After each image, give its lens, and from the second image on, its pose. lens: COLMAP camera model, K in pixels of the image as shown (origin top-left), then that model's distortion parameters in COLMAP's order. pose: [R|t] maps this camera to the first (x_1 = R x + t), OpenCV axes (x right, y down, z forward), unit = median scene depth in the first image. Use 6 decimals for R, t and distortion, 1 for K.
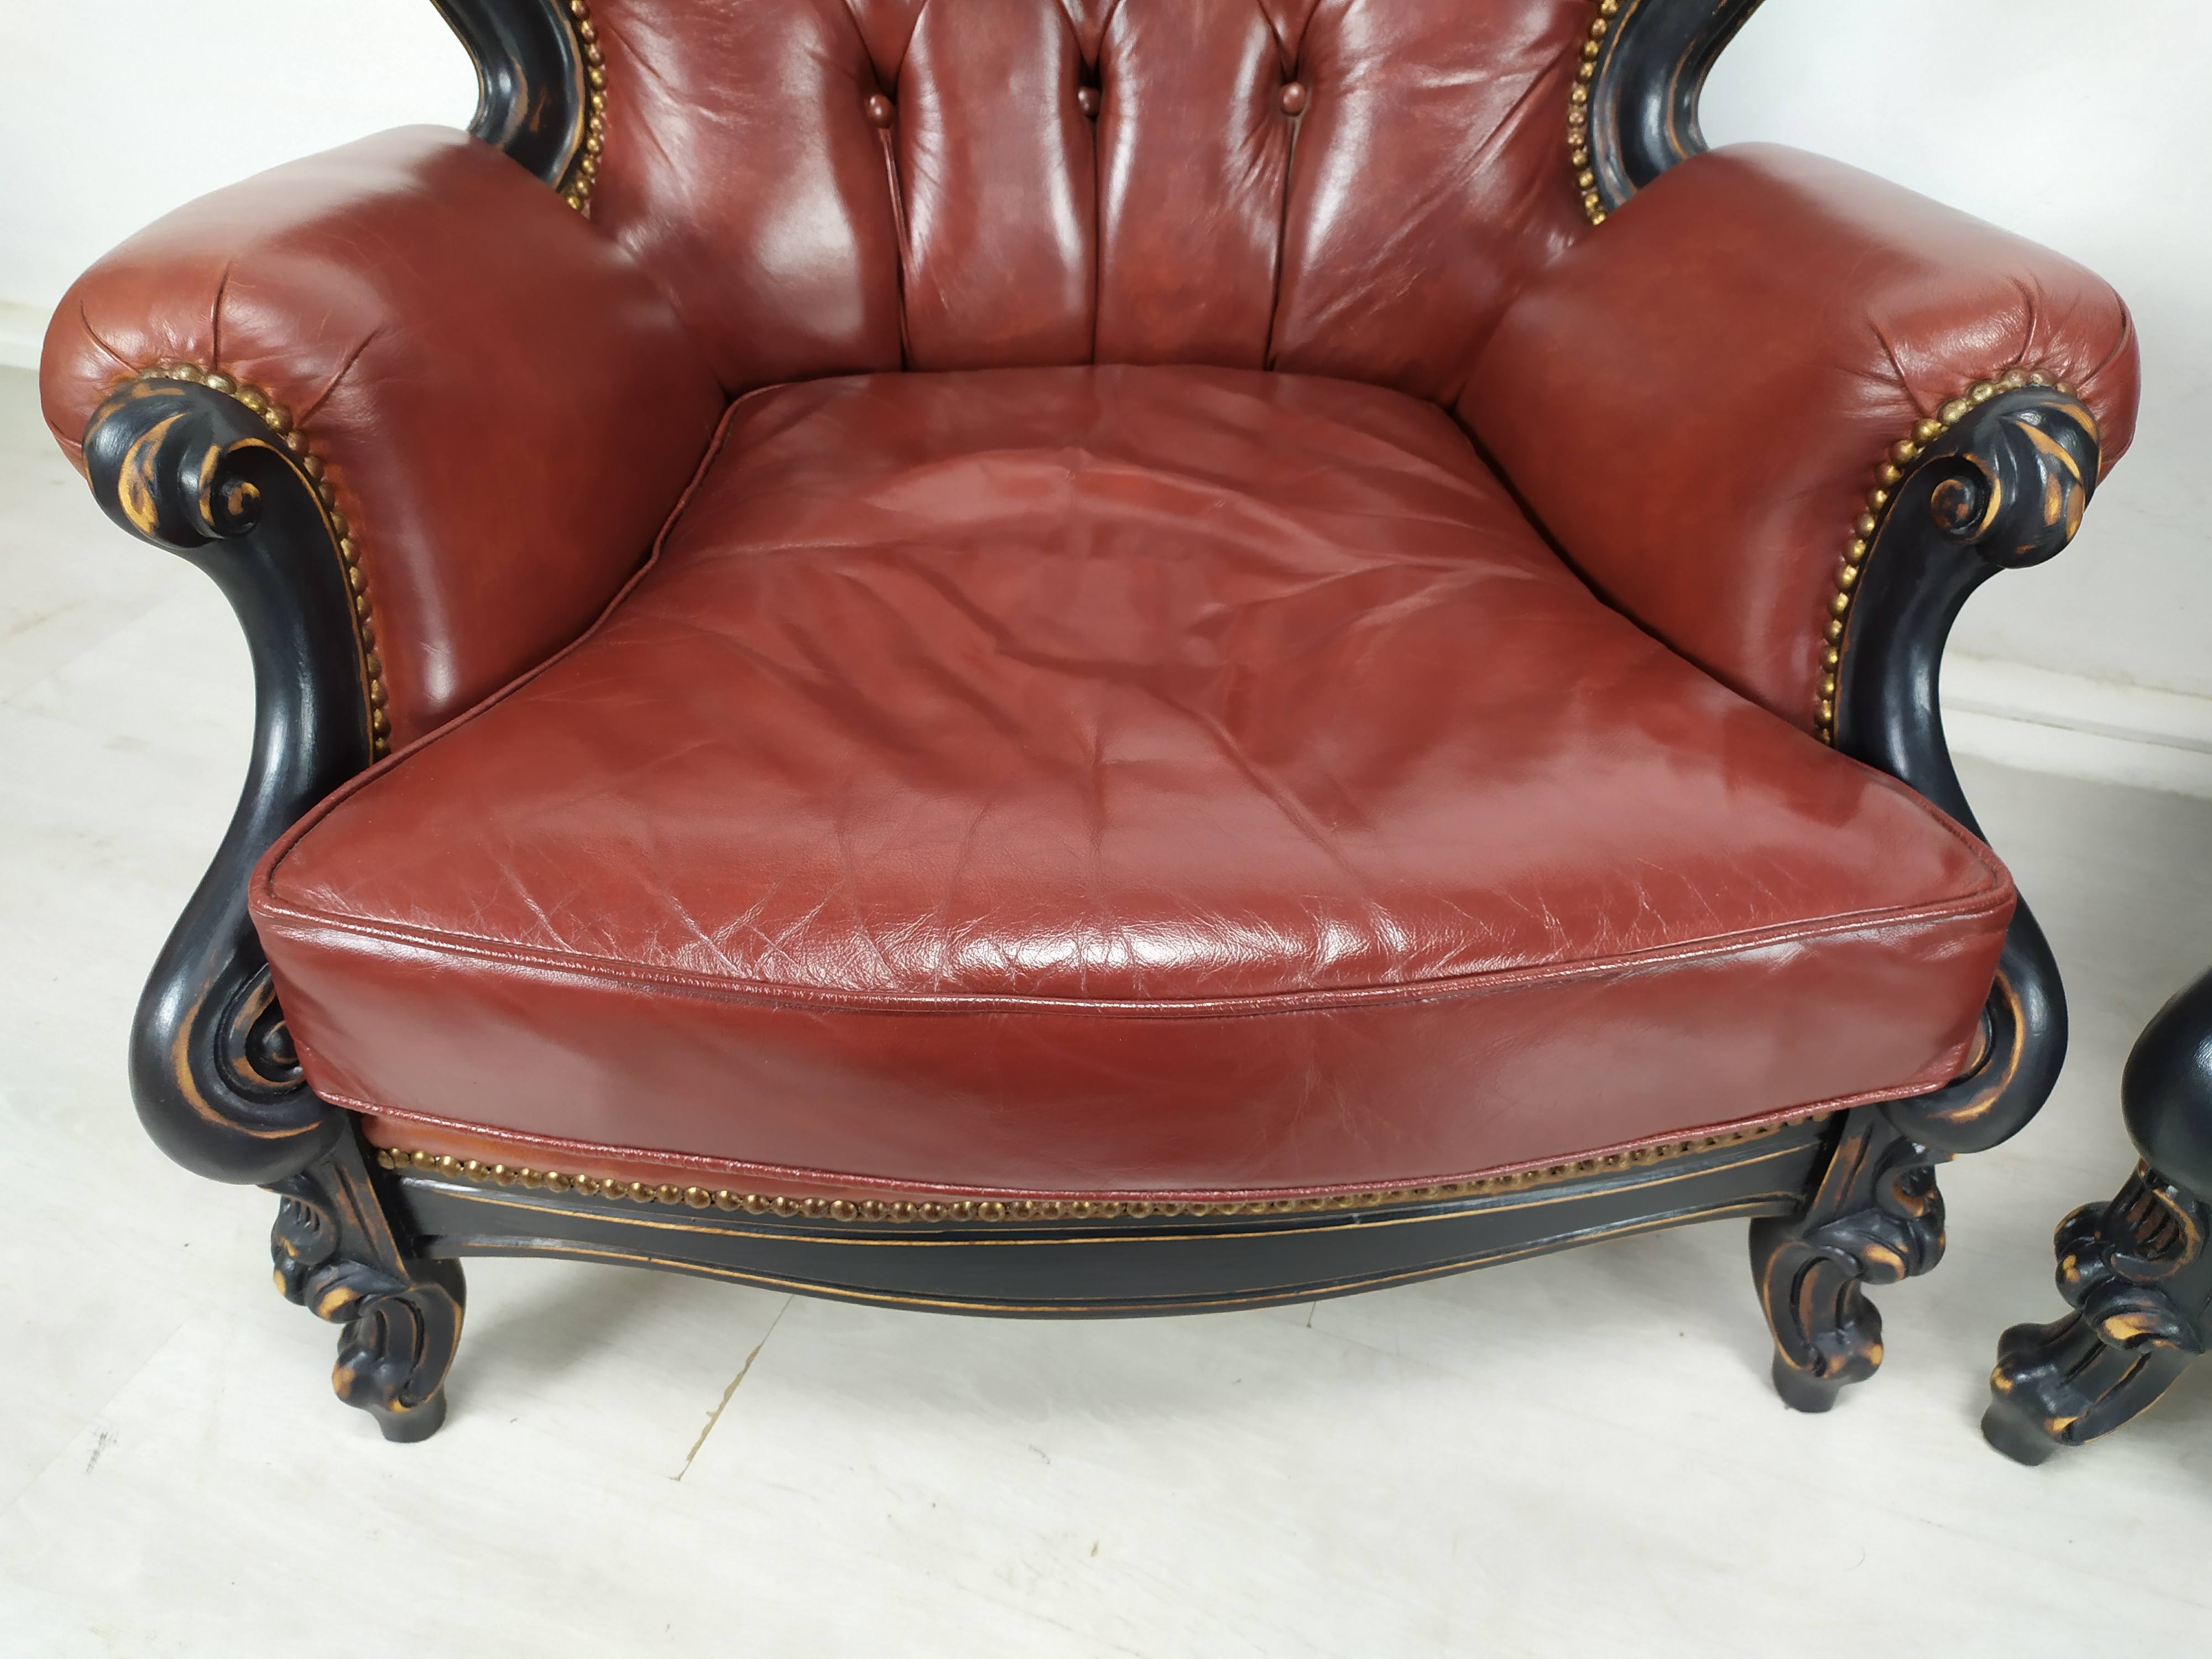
lens RADIAL K [[1658.2, 0, 1135.4], [0, 1658.2, 814.9], [0, 0, 1]] dist [0.001766, -0.000621]
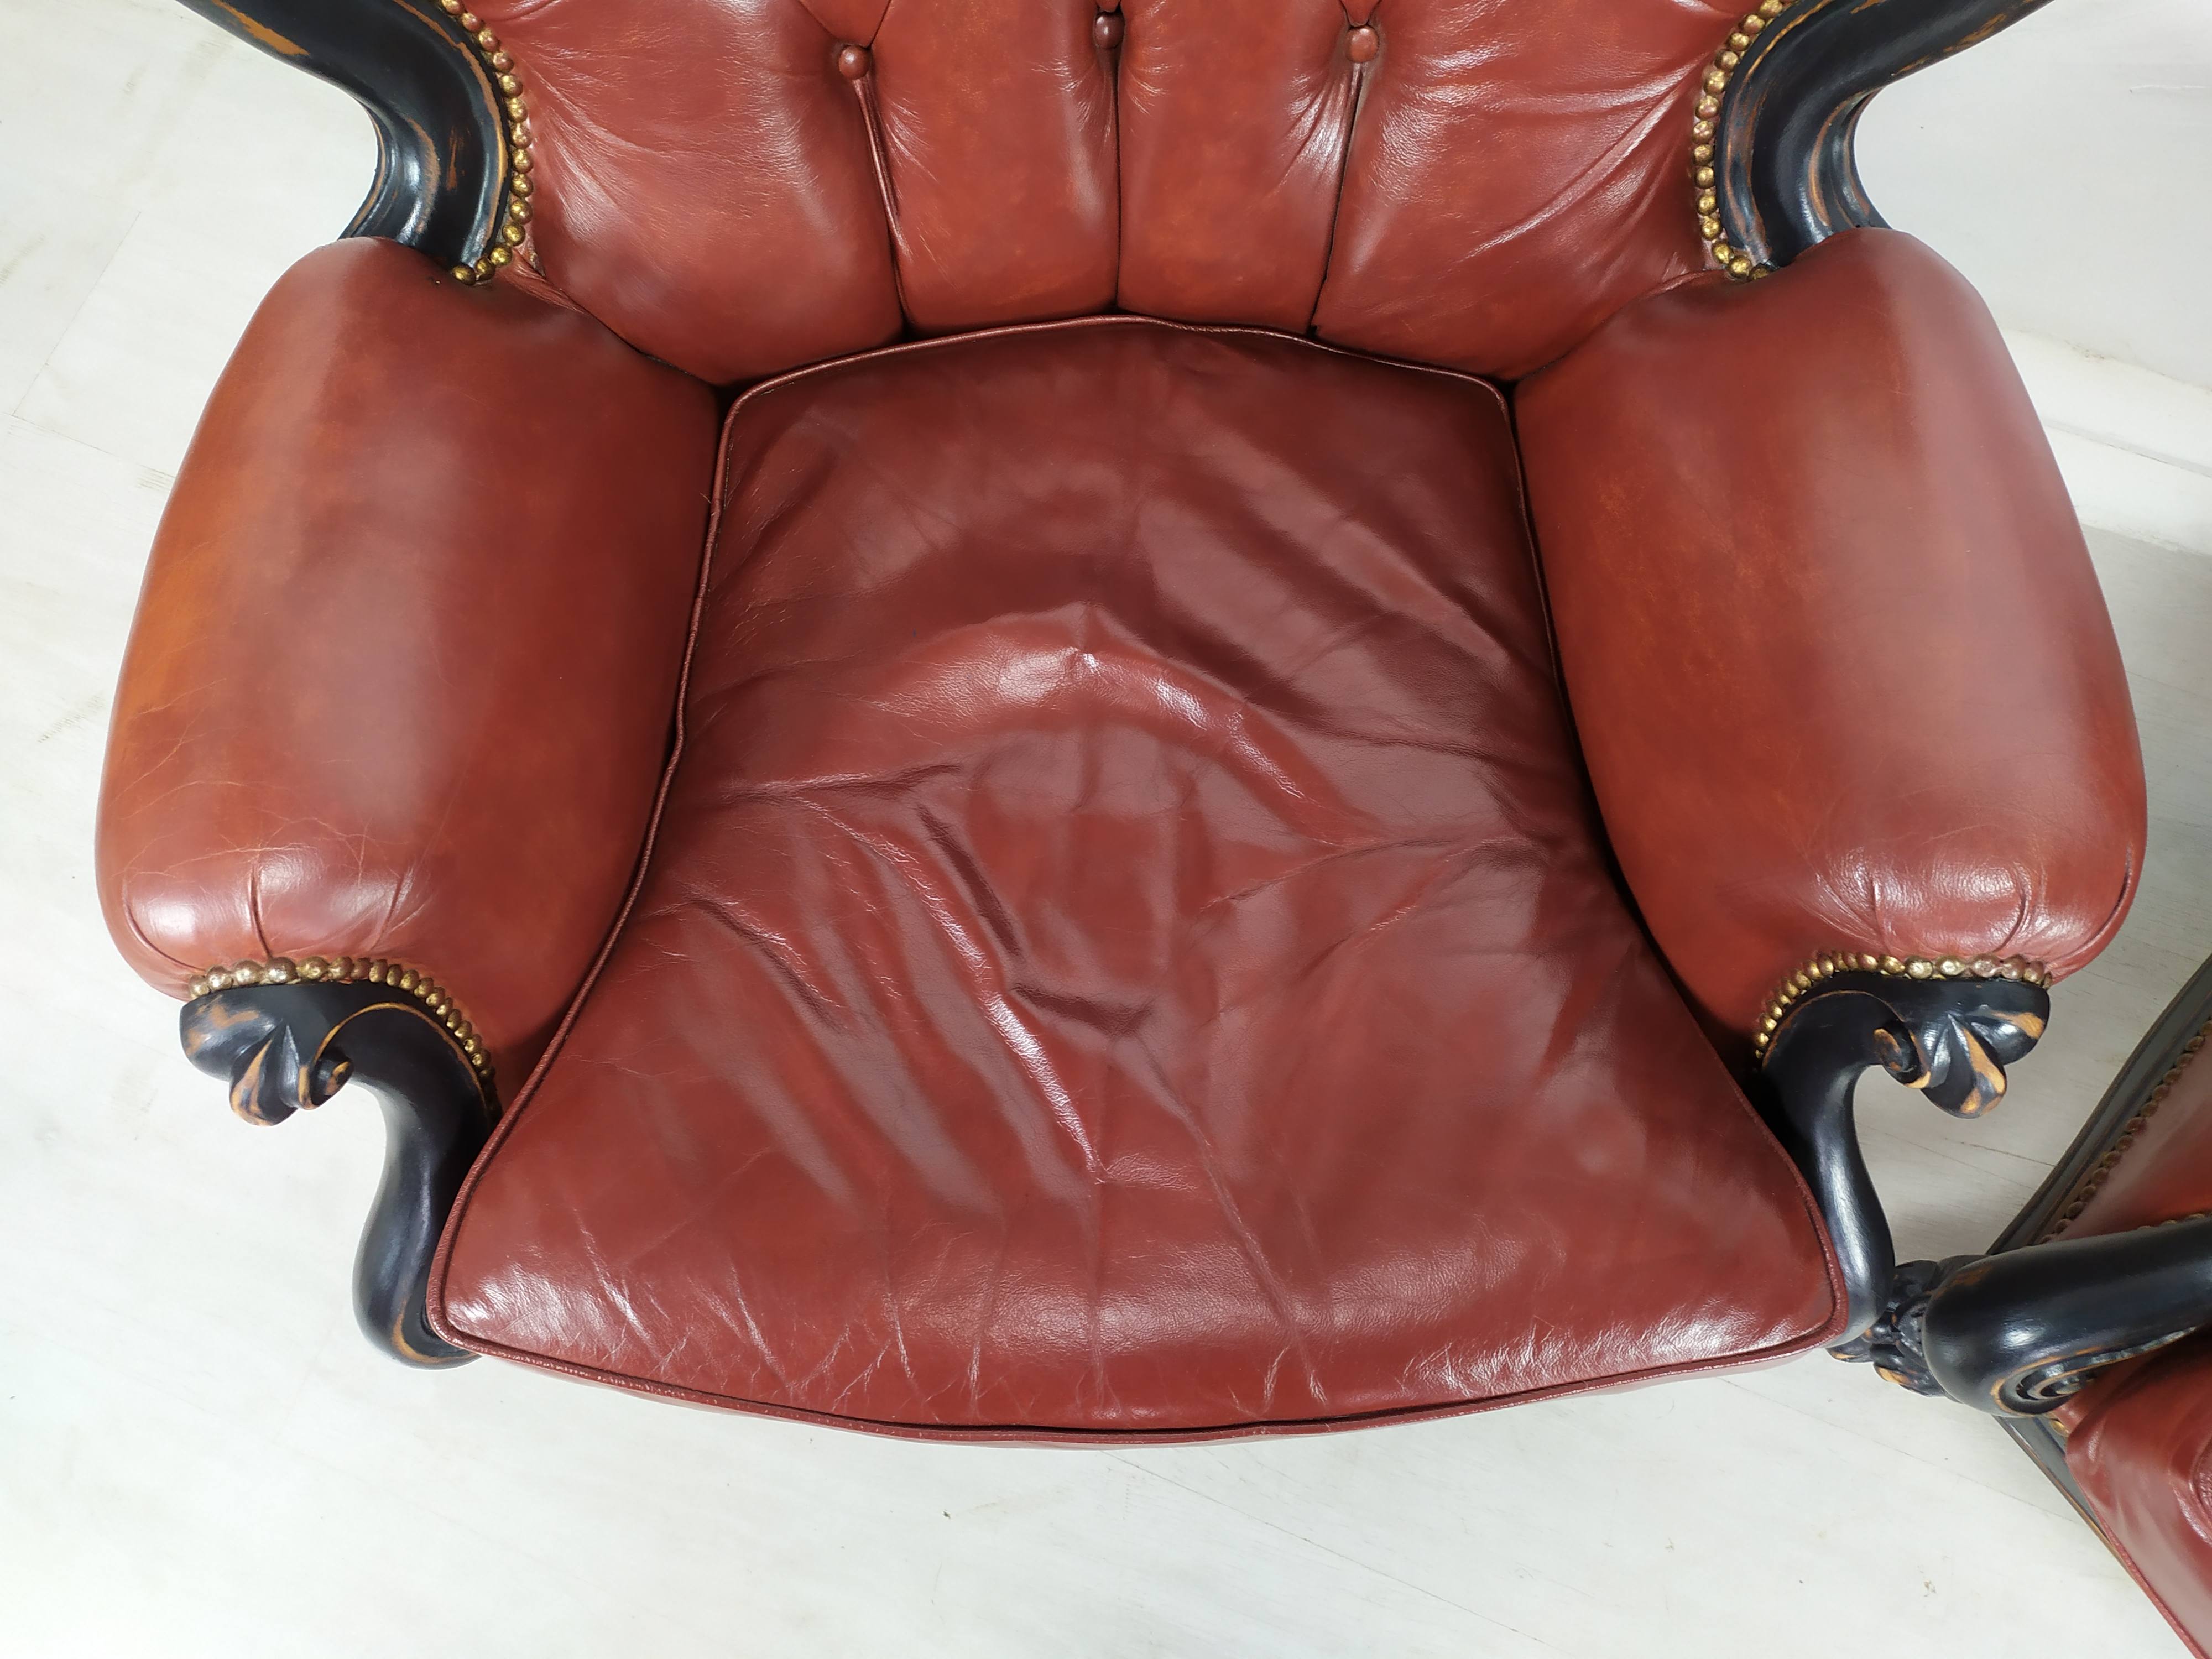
lens RADIAL K [[1658.2, 0, 1135.4], [0, 1658.2, 814.9], [0, 0, 1]] dist [0.001766, -0.000621]
pose [[0.999171, 0.028362, -0.029194, 0.019711], [-0.005695, 0.807603, 0.589699, -0.616903], [0.040302, -0.589044, 0.807095, 0.129803]]
